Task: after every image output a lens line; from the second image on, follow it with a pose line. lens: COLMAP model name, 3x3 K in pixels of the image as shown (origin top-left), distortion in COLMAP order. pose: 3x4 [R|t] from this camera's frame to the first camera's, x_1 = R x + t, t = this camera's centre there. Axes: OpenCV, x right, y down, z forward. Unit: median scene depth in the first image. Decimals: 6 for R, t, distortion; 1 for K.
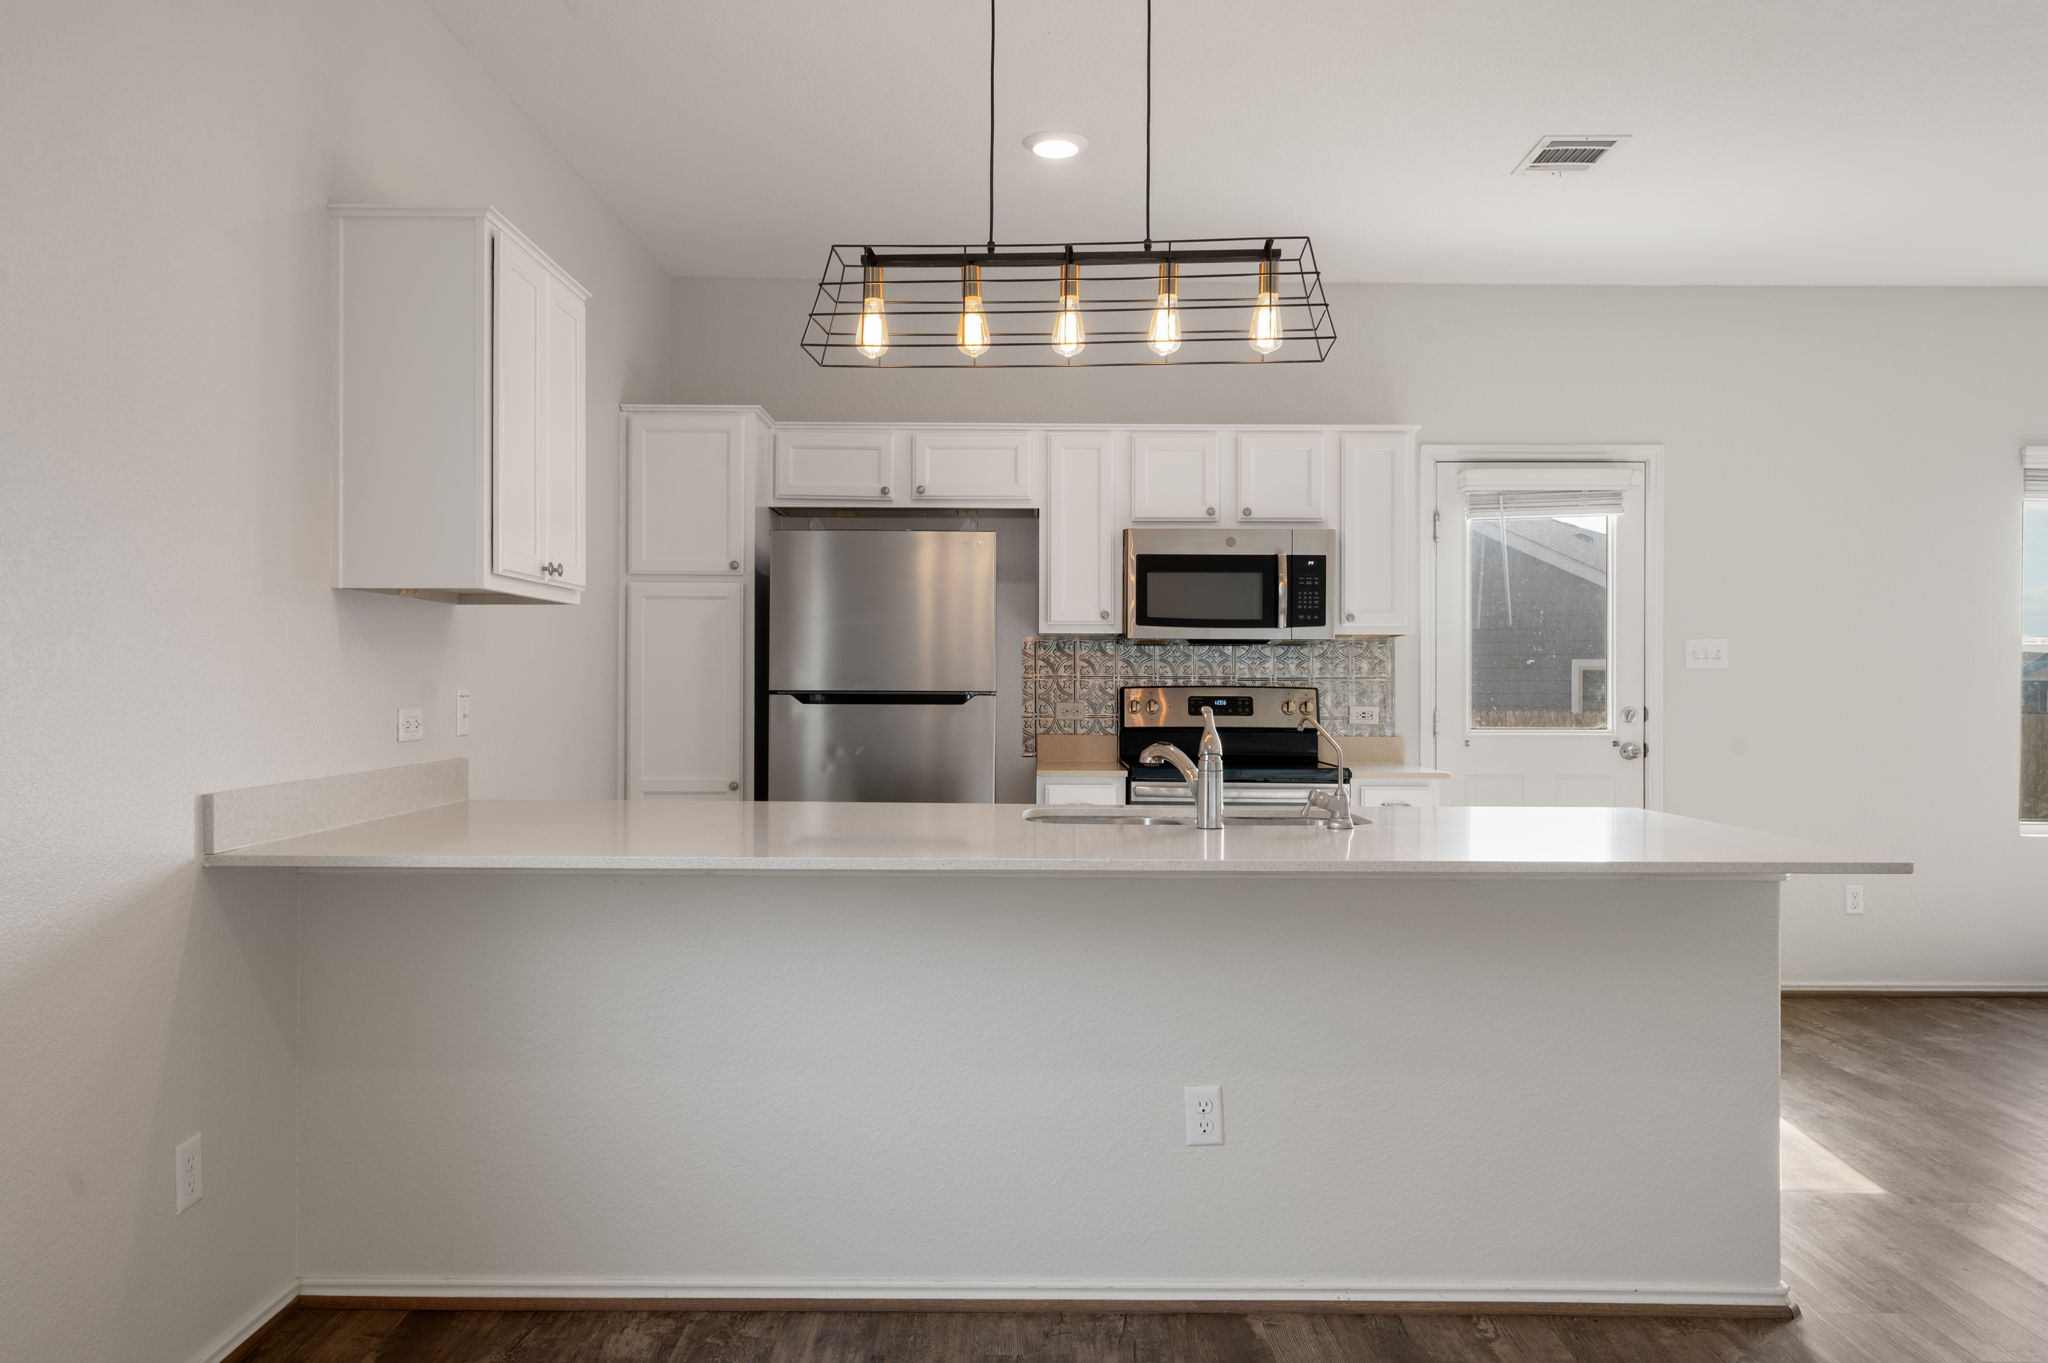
lens RADIAL K [[1400.7, 0, 1024.0], [0, 1400.7, 681.5], [0, 0, 1]] dist [0.003089, 0.002600]
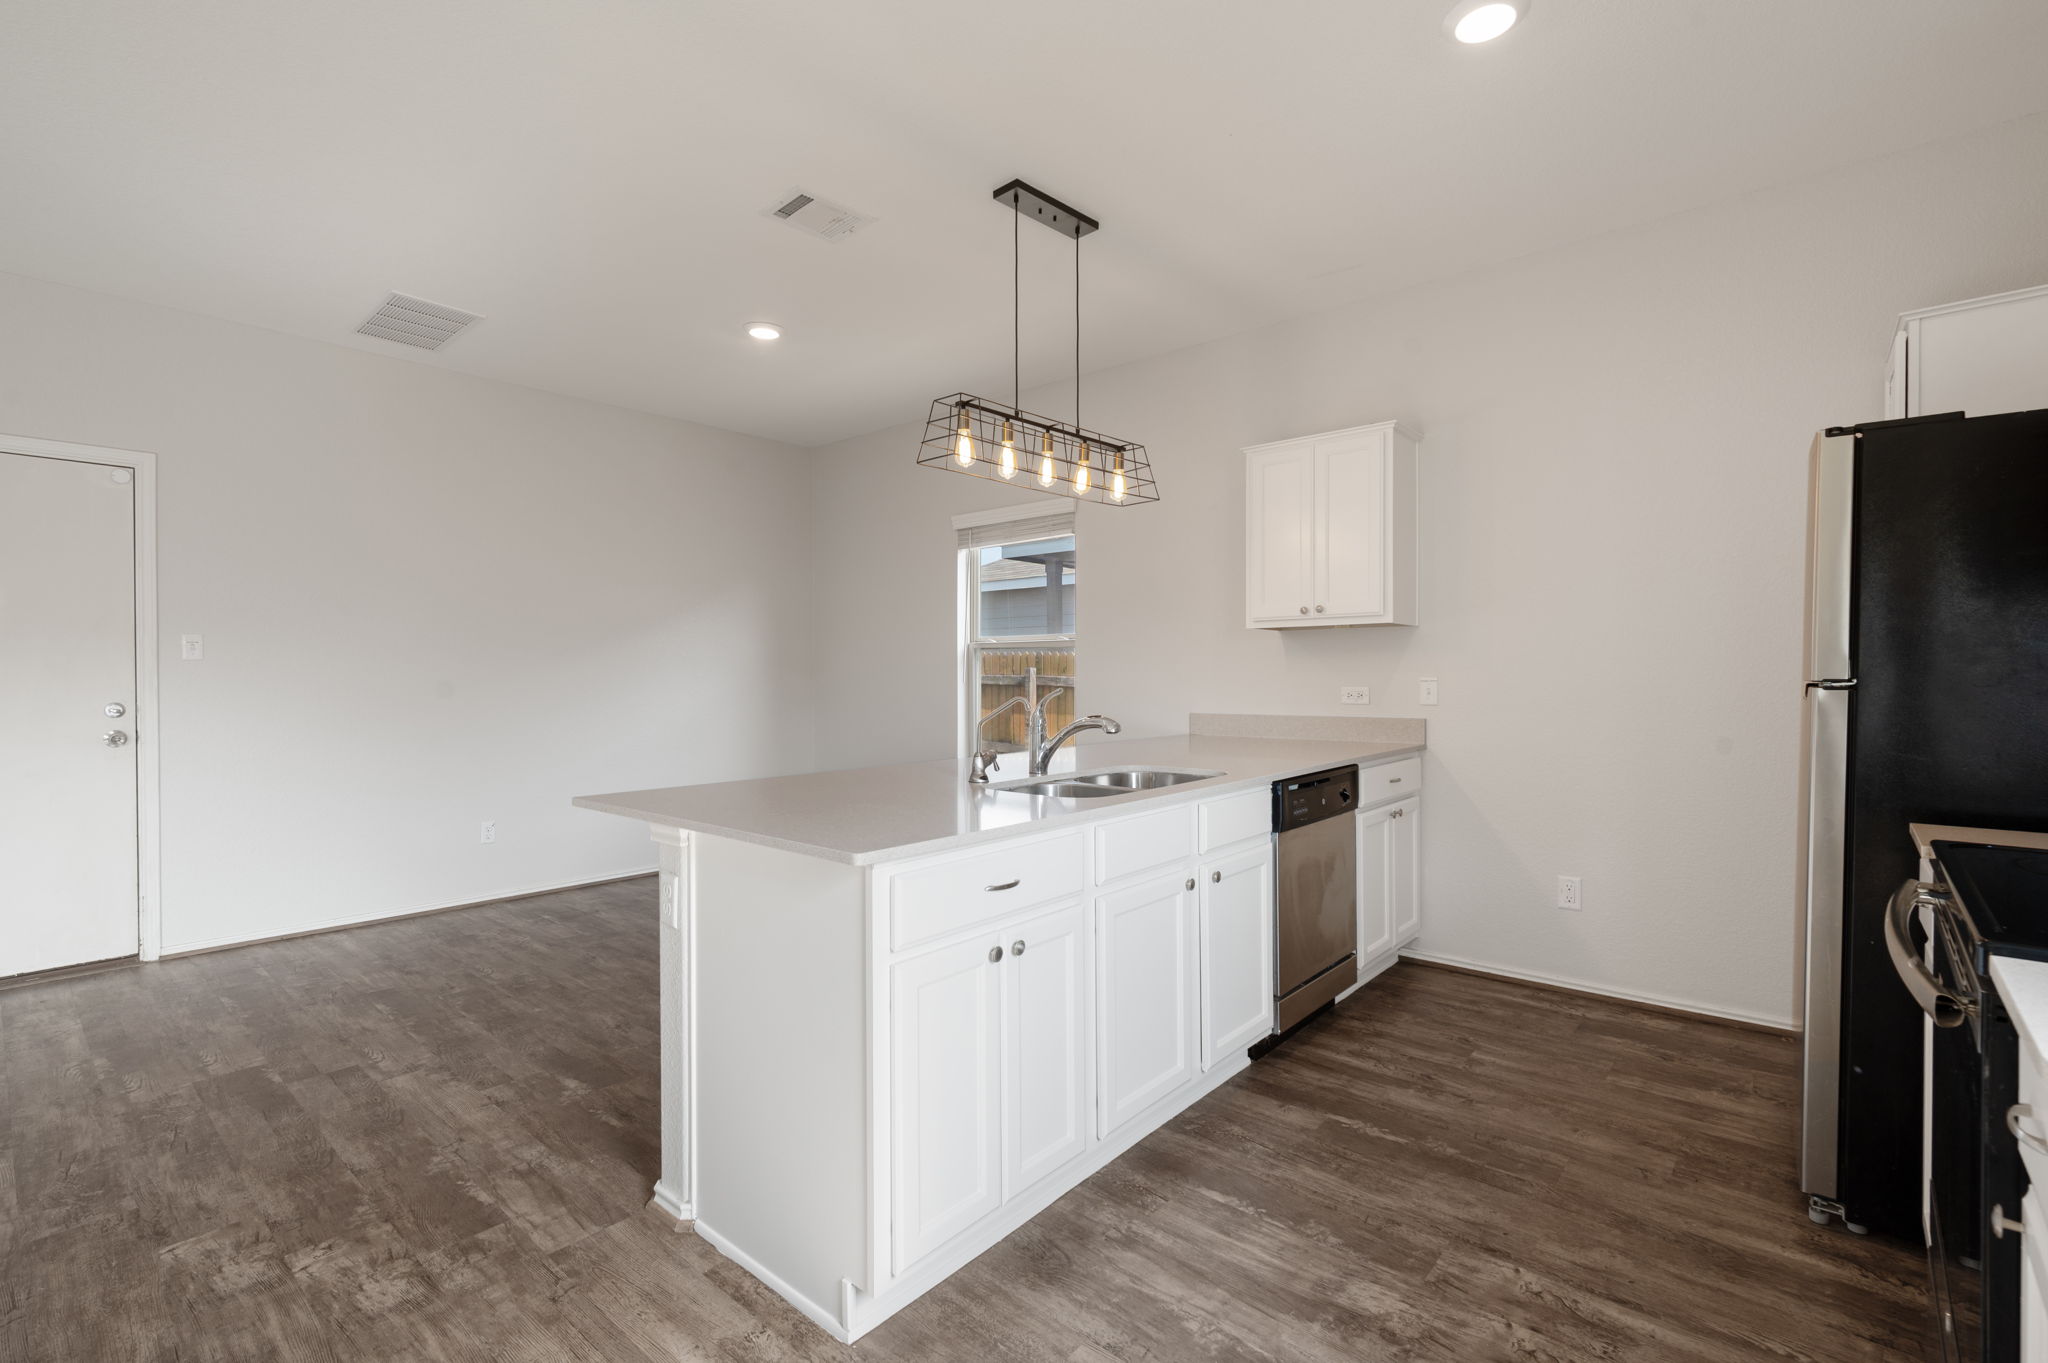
lens RADIAL K [[916.0, 0, 1027.3], [0, 916.0, 682.2], [0, 0, 1]] dist [0.001201, 0.000095]
pose [[-0.653380, 0.004777, -0.757015, 0.482895], [0.003532, 0.999988, 0.003262, 0.004761], [0.757022, -0.000542, -0.653390, 0.910793]]
